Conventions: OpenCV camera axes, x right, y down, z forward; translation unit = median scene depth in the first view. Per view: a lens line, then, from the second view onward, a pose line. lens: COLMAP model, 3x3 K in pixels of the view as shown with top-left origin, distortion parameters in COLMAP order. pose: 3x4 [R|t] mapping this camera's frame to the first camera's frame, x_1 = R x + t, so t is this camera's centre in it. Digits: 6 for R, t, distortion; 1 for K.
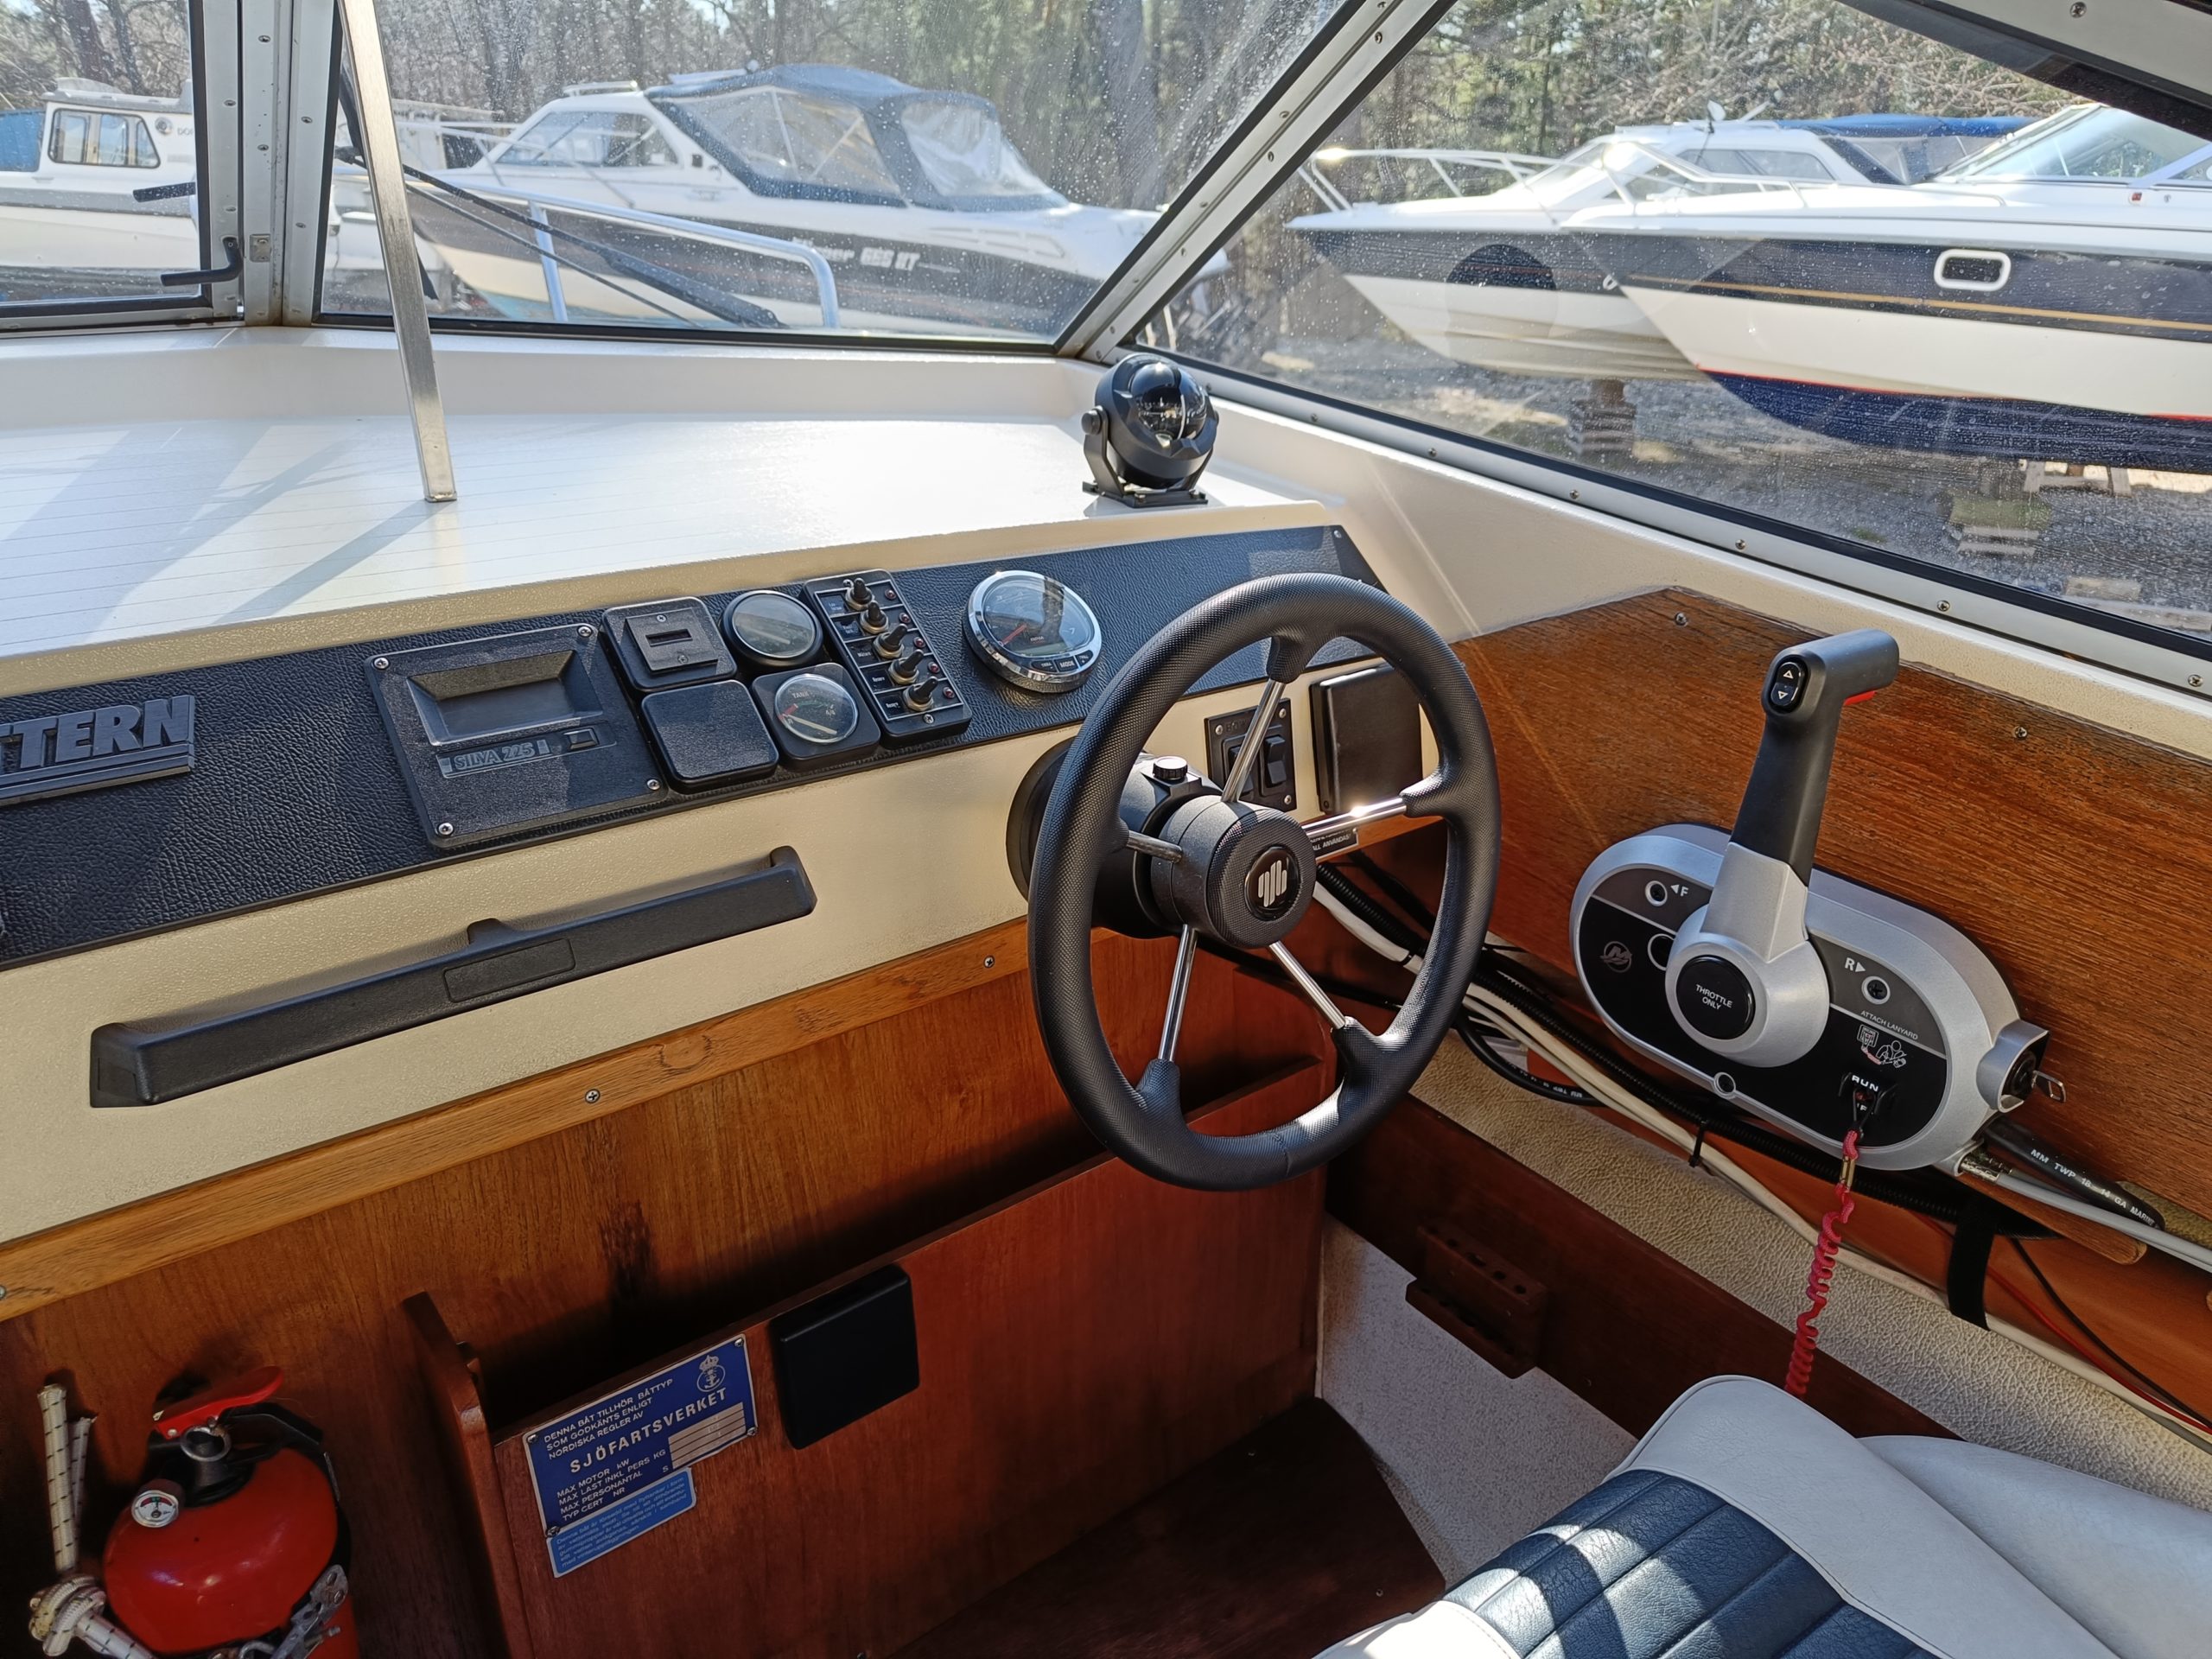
lens RADIAL K [[1521.5, 0, 1099.7], [0, 1521.5, 837.8], [0, 0, 1]] dist [0.012120, 0.004747]
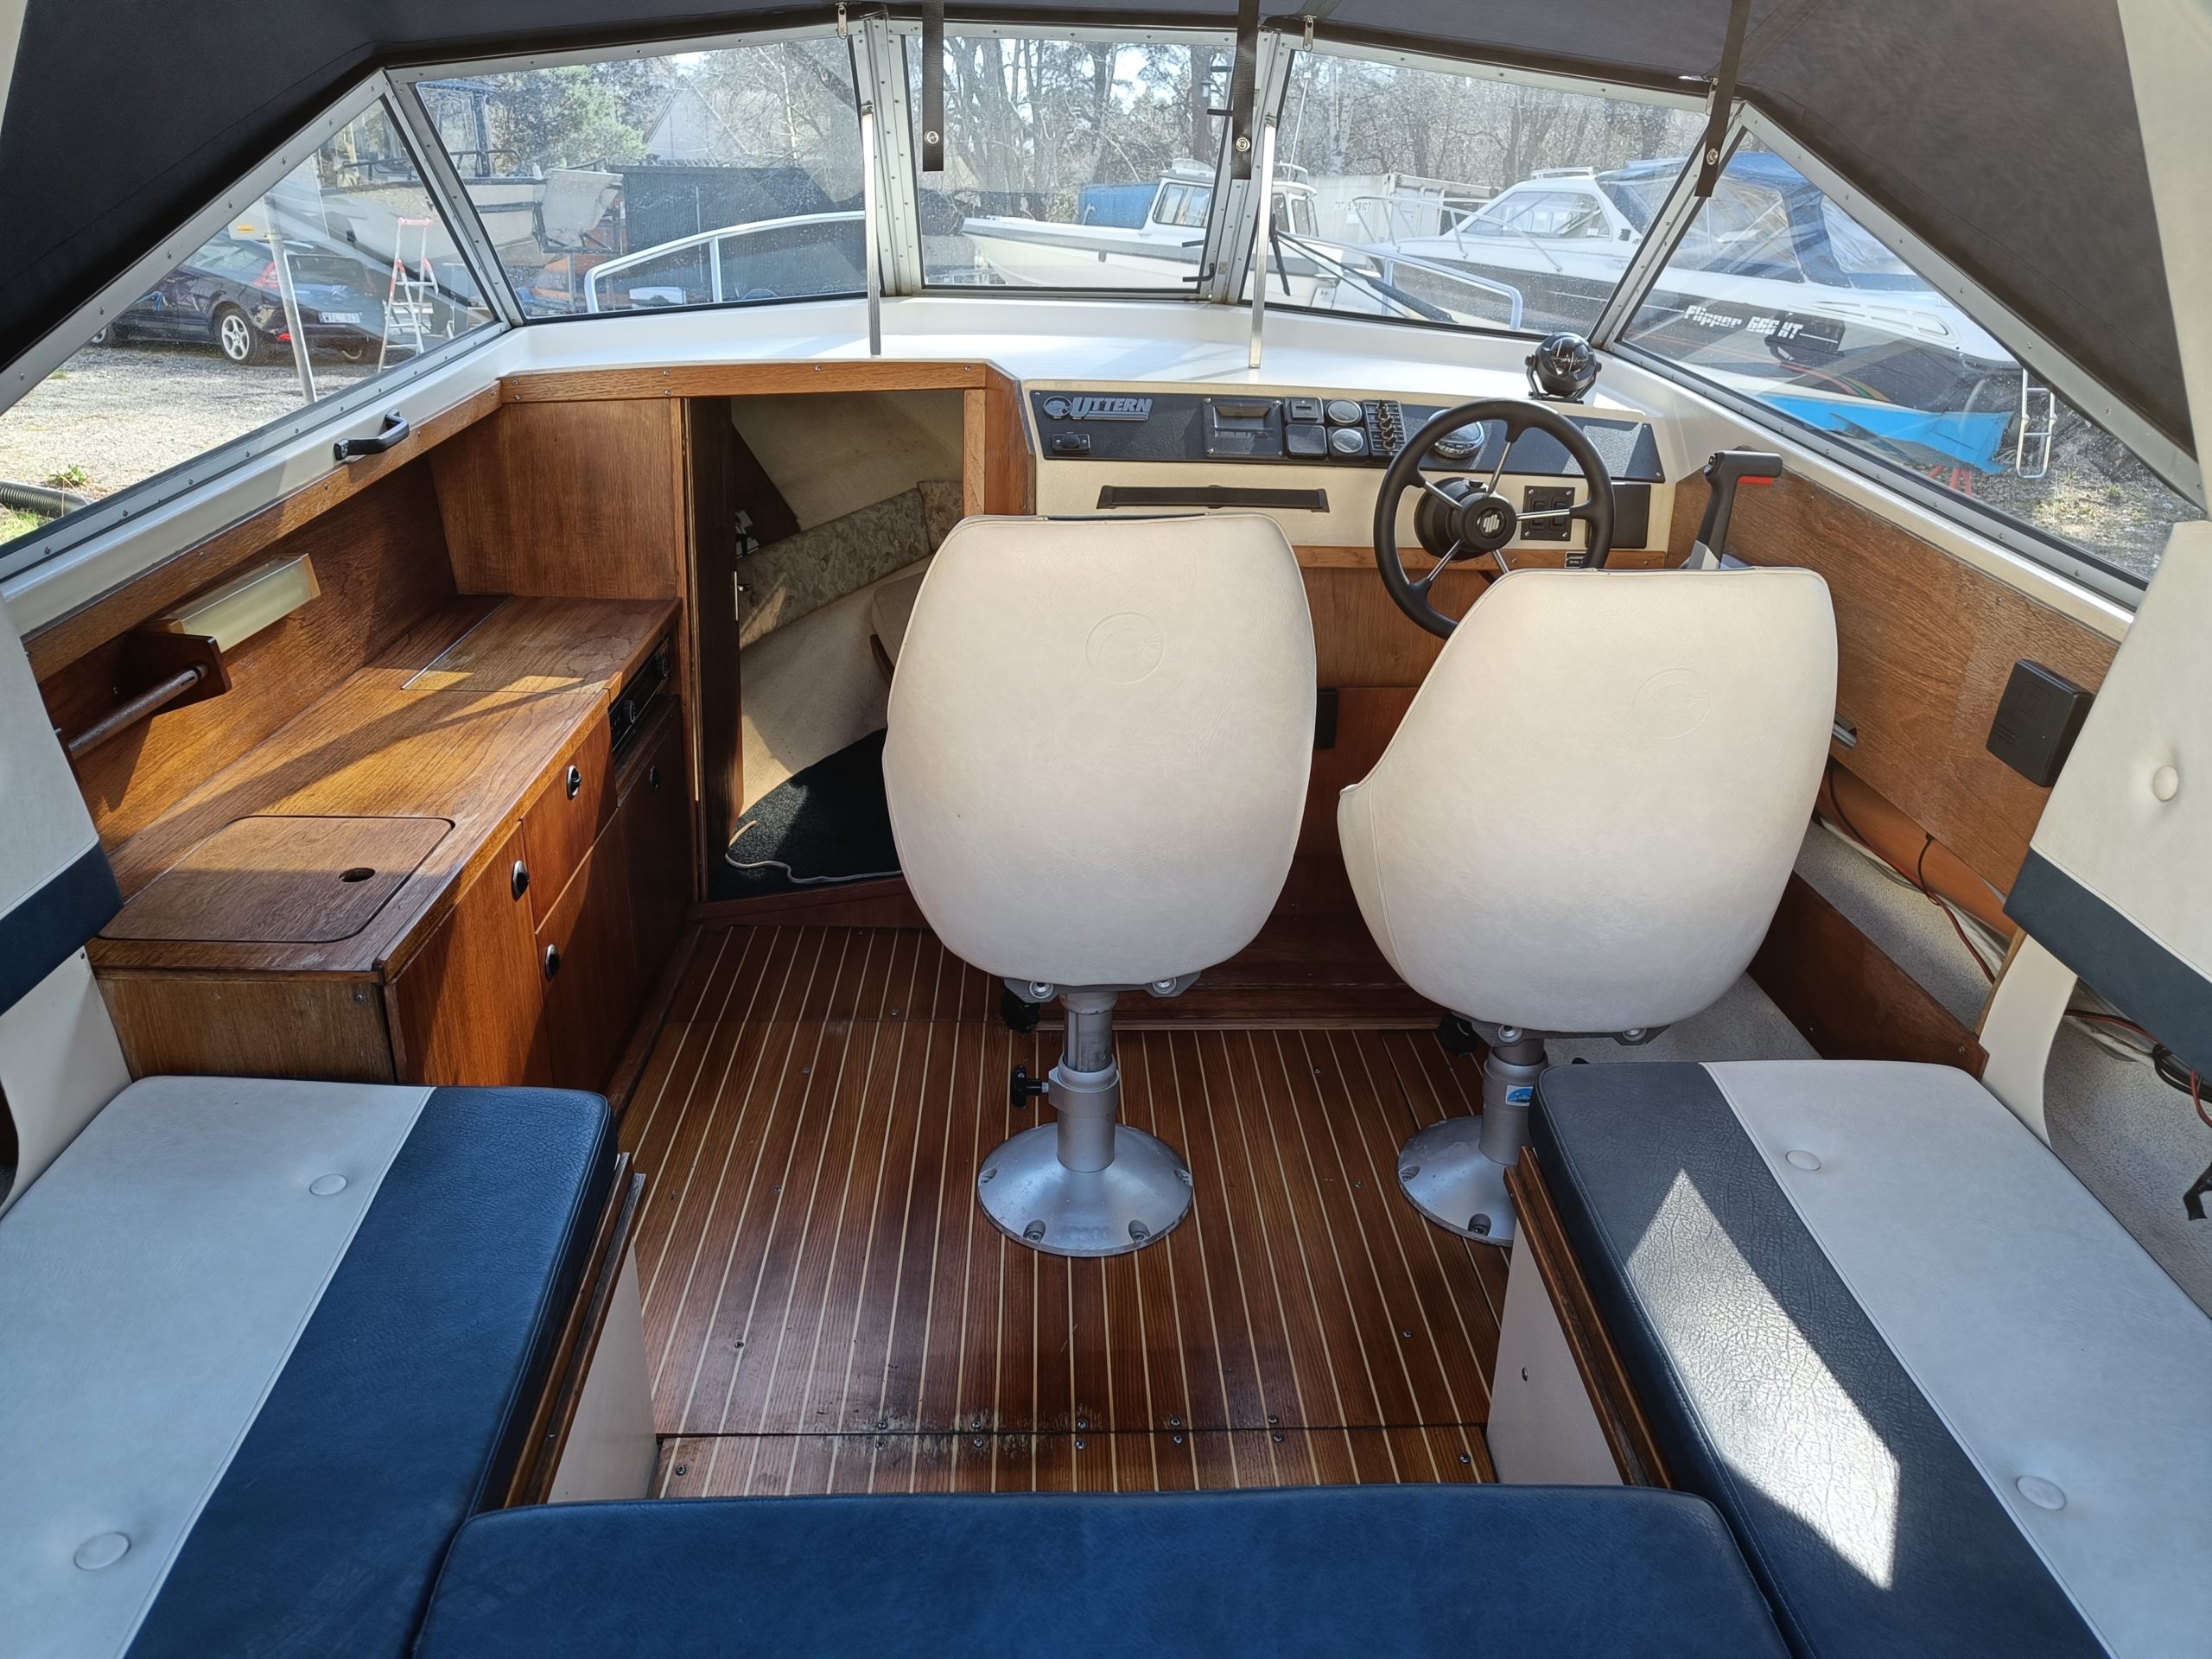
lens RADIAL K [[1521.5, 0, 1102.7], [0, 1521.5, 824.2], [0, 0, 1]] dist [0.012120, 0.004747]
pose [[0.831334, 0.230407, -0.505764, 0.629285], [-0.253739, 0.966989, 0.023447, 0.400064], [0.494470, 0.108840, 0.862353, -0.940843]]
